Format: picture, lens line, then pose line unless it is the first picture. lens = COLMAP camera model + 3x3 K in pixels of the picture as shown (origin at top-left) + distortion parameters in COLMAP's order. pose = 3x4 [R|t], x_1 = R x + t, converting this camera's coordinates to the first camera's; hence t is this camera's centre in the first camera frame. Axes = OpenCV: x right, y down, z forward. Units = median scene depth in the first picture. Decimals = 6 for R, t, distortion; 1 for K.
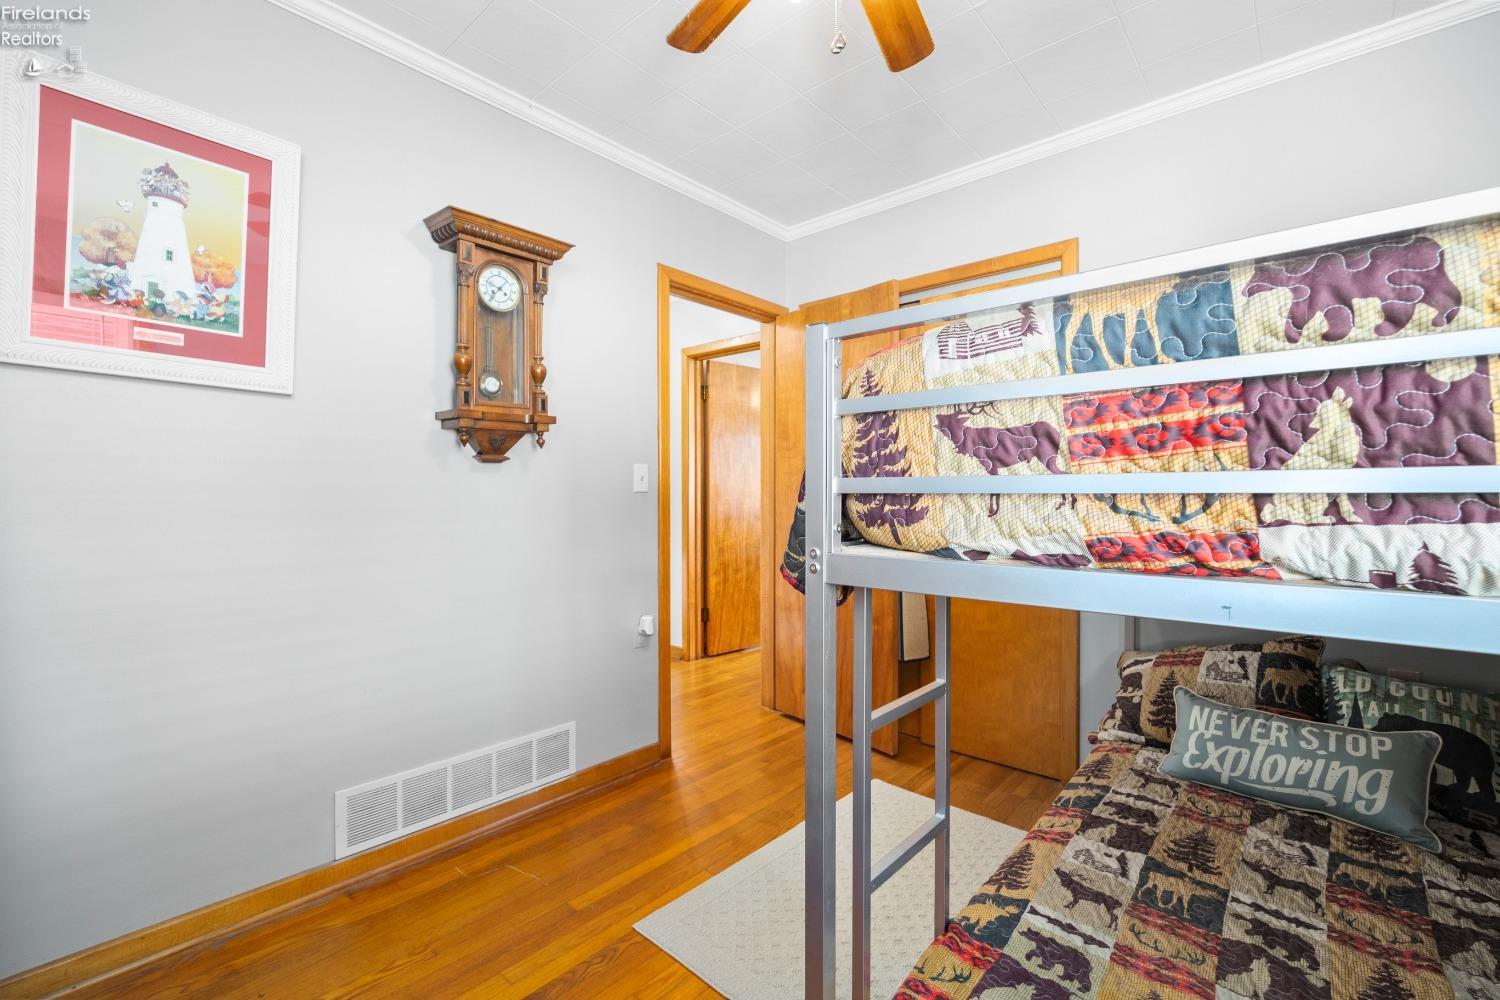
lens RADIAL K [[645.6, 0, 754.3], [0, 645.6, 497.6], [0, 0, 1]] dist [-0.025293, 0.004051]
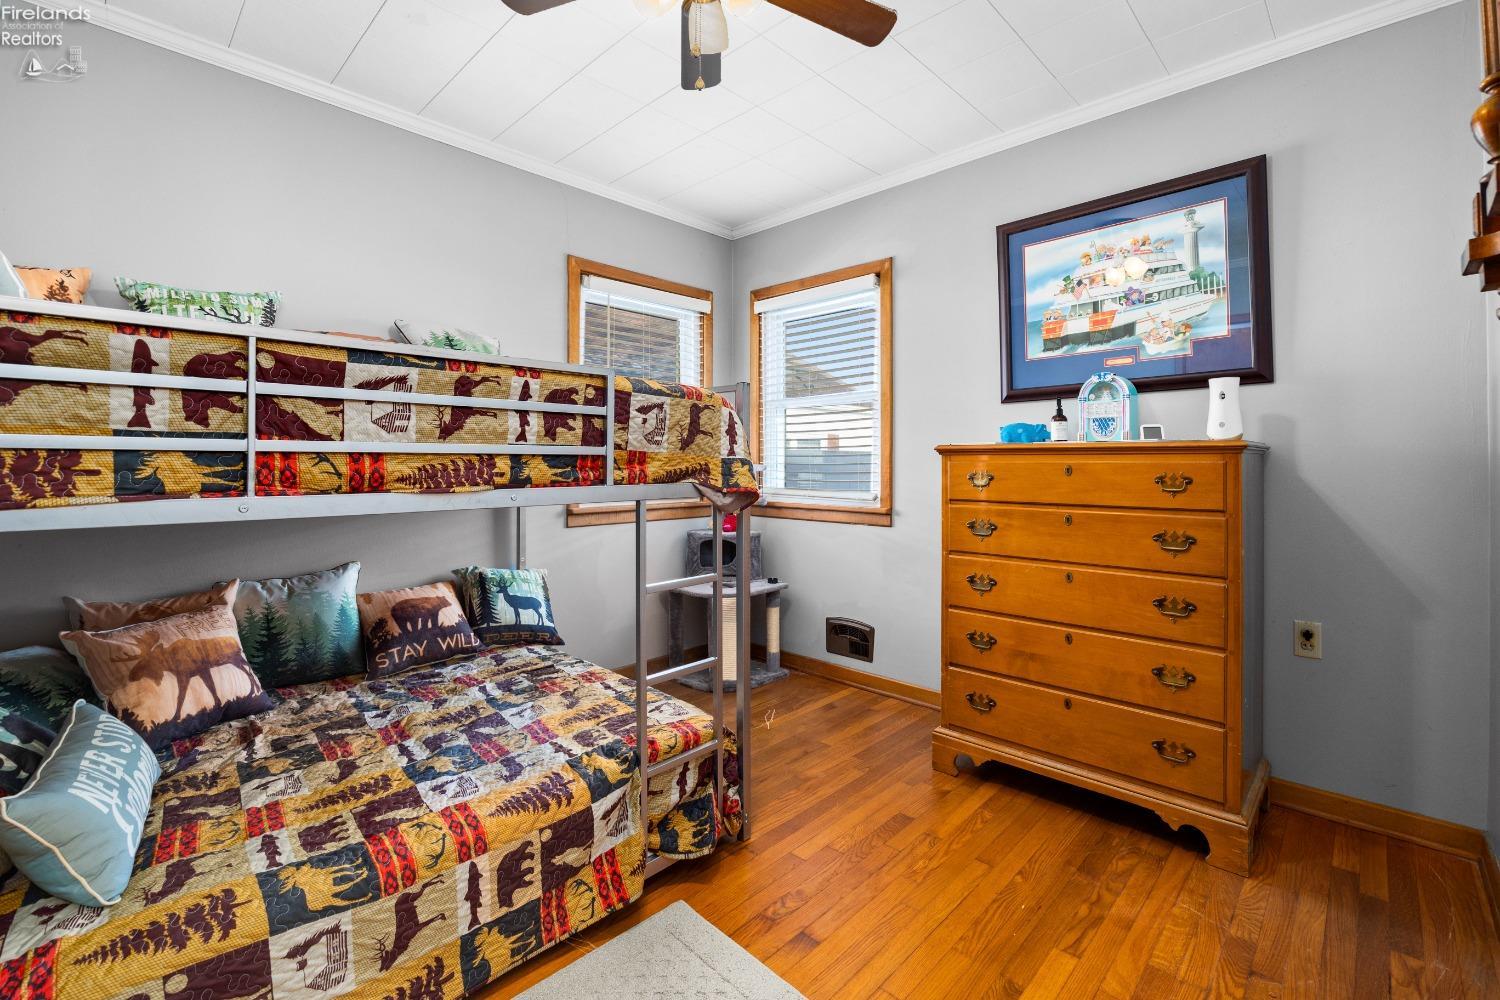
lens RADIAL K [[651.7, 0, 748.0], [0, 651.7, 461.0], [0, 0, 1]] dist [-0.026826, 0.000399]
pose [[-0.998539, 0.003132, 0.053943, -0.018163], [0.003397, 0.999983, 0.004829, -0.001830], [-0.053927, 0.005005, -0.998532, 1.876422]]
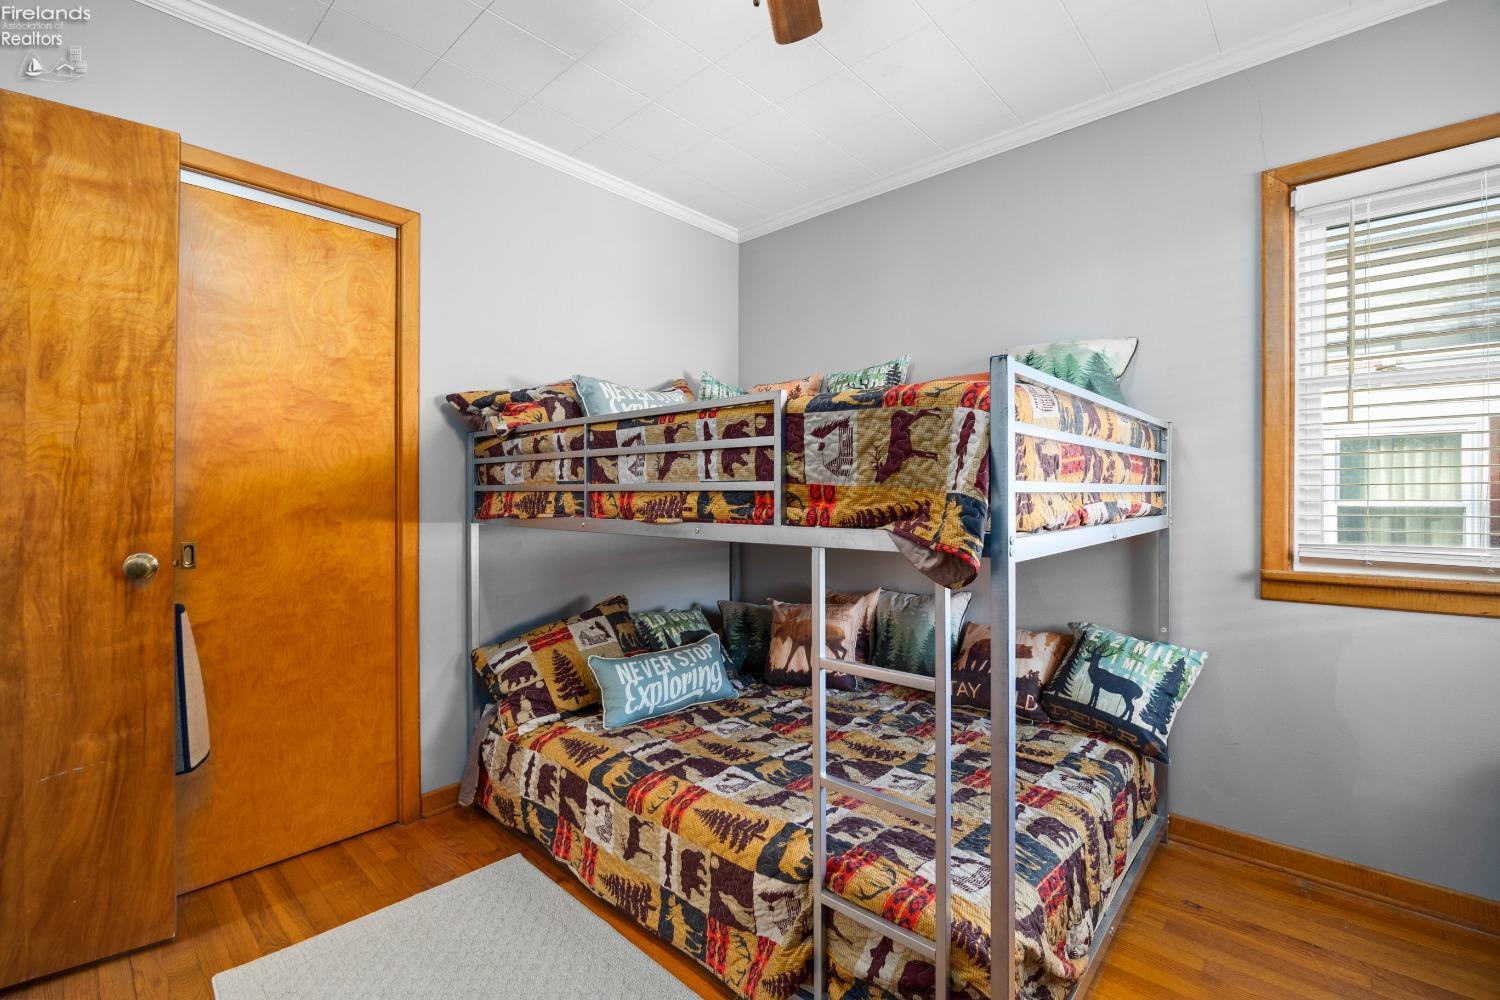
lens RADIAL K [[645.6, 0, 754.3], [0, 645.6, 497.6], [0, 0, 1]] dist [-0.025293, 0.004051]
pose [[0.016011, -0.003167, 0.999867, -0.650900], [0.006510, 0.999974, 0.003063, -0.000362], [-0.999851, 0.006460, 0.016031, 0.839426]]
